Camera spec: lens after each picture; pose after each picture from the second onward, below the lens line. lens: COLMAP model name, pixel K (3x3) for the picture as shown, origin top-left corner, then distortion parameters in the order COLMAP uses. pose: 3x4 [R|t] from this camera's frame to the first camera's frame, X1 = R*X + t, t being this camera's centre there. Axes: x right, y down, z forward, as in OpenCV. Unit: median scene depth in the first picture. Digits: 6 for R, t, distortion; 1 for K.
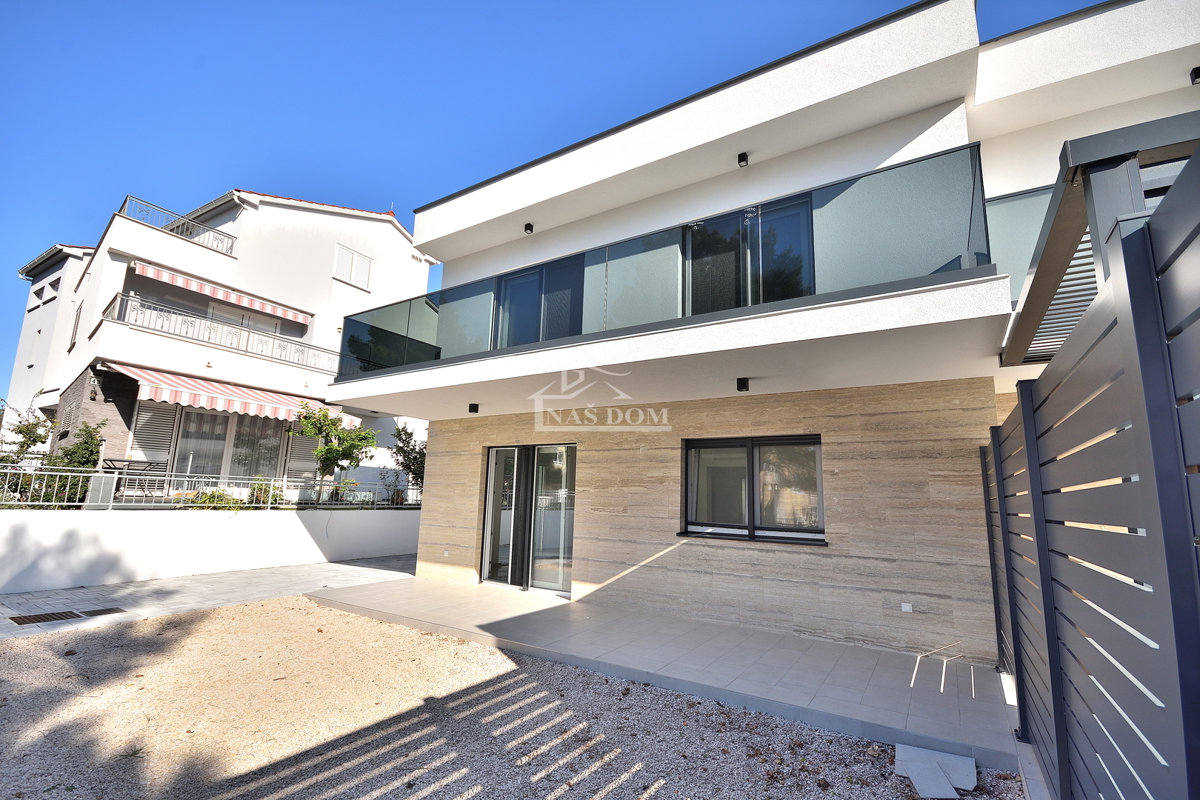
lens RADIAL K [[534.6, 0, 600.6], [0, 534.6, 408.4], [0, 0, 1]] dist [-0.000015, 0.000116]
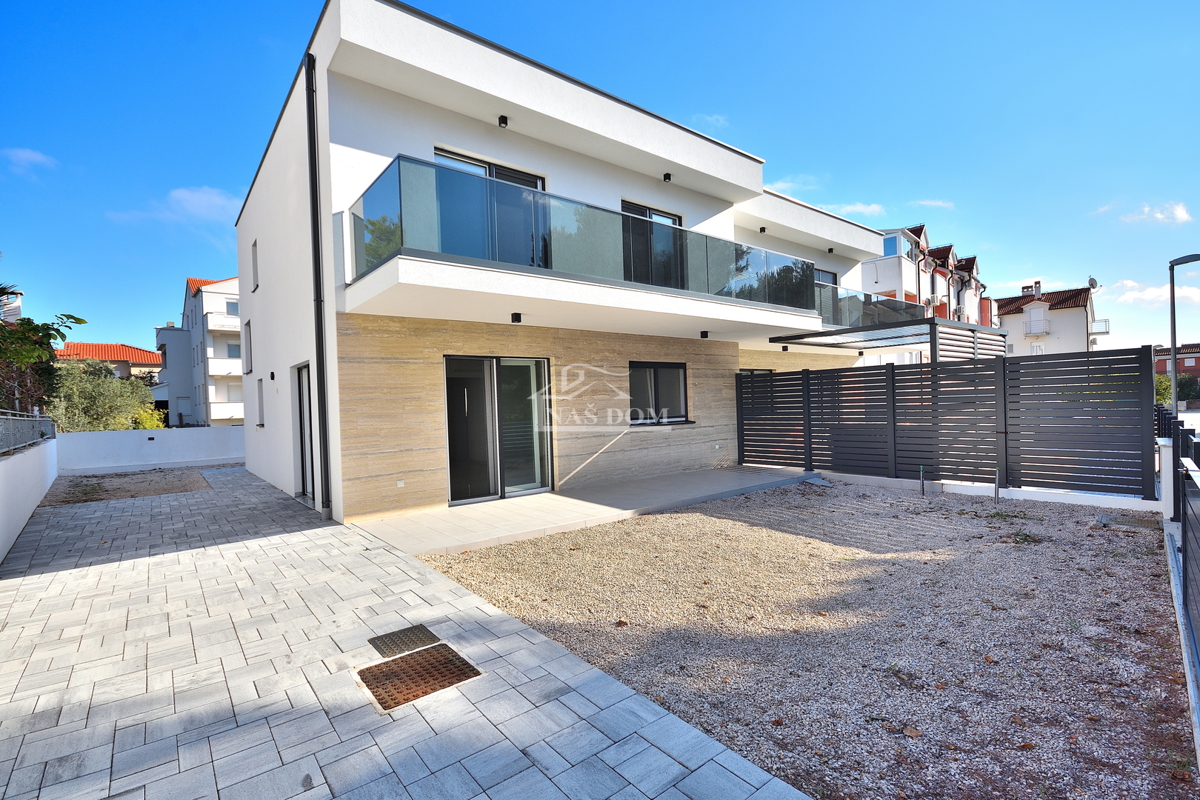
lens RADIAL K [[543.6, 0, 596.4], [0, 543.6, 403.5], [0, 0, 1]] dist [0.000978, -0.011577]
pose [[0.315372, -0.043317, 0.947979, -1.216637], [-0.123702, 0.988557, 0.086324, 0.053231], [-0.940871, -0.144491, 0.306405, 0.602475]]
